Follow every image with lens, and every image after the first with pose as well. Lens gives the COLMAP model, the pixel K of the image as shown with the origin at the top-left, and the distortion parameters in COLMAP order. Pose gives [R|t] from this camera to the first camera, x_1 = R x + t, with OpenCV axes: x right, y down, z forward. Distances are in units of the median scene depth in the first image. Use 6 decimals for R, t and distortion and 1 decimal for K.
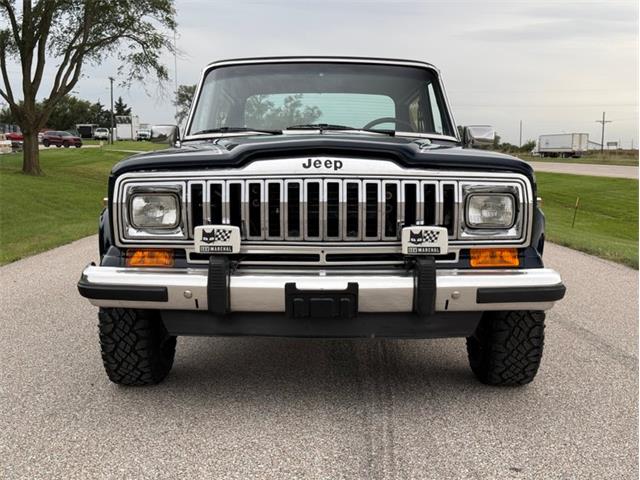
lens RADIAL K [[897.7, 0, 320.0], [0, 897.7, 240.0], [0, 0, 1]] dist [0.085860, -0.003994]
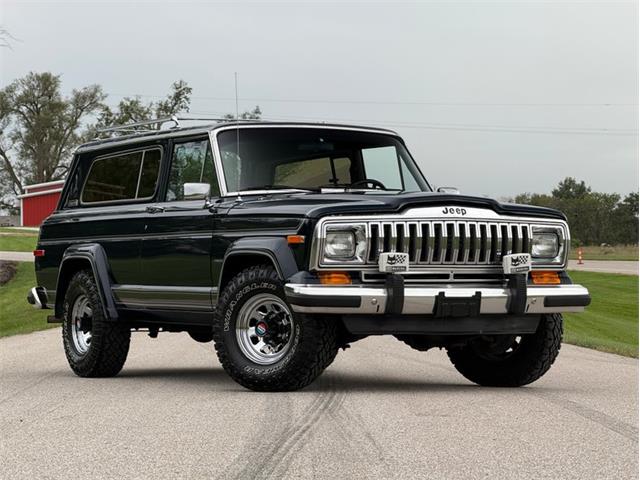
lens RADIAL K [[2202.9, 0, 320.0], [0, 2202.9, 240.0], [0, 0, 1]] dist [0.232395, -0.166113]
pose [[0.888521, 0.004891, 0.458809, -1.806351], [0.043508, 0.994540, -0.094857, 0.287852], [-0.456768, 0.104245, 0.883457, -2.026395]]
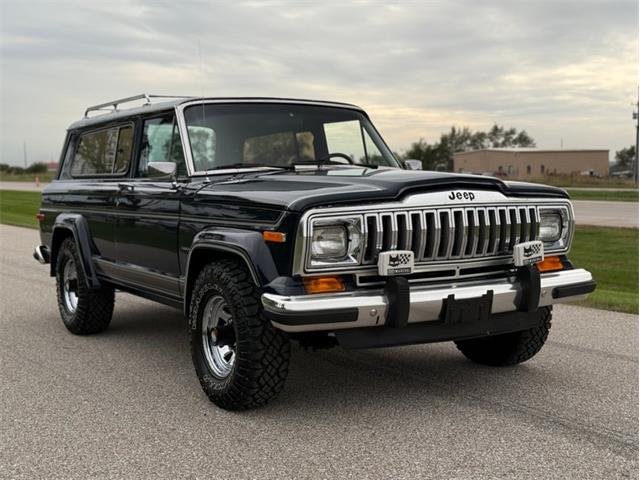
lens RADIAL K [[897.7, 0, 320.0], [0, 897.7, 240.0], [0, 0, 1]] dist [0.085860, -0.003994]
pose [[0.856102, -0.054398, 0.513936, -0.785168], [0.065773, 0.997827, -0.003946, -0.031820], [-0.512605, 0.037181, 0.857819, 0.048859]]
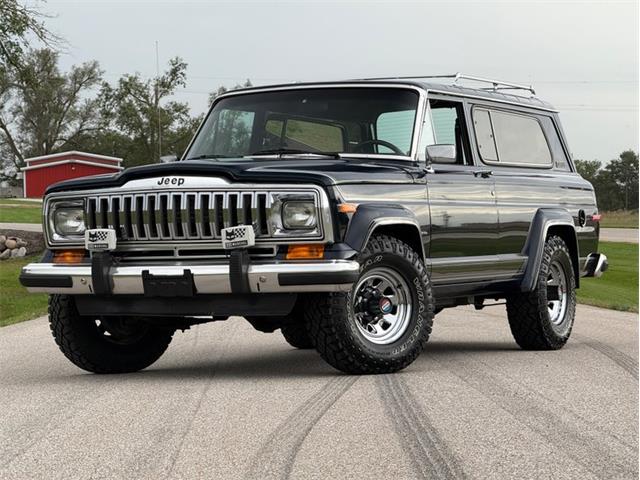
lens RADIAL K [[2202.9, 0, 320.0], [0, 2202.9, 240.0], [0, 0, 1]] dist [0.232395, -0.166113]
pose [[0.905025, -0.020235, -0.424877, 1.566583], [-0.016756, 0.996397, -0.083144, 0.266113], [0.425029, 0.082366, 0.901425, -1.817273]]
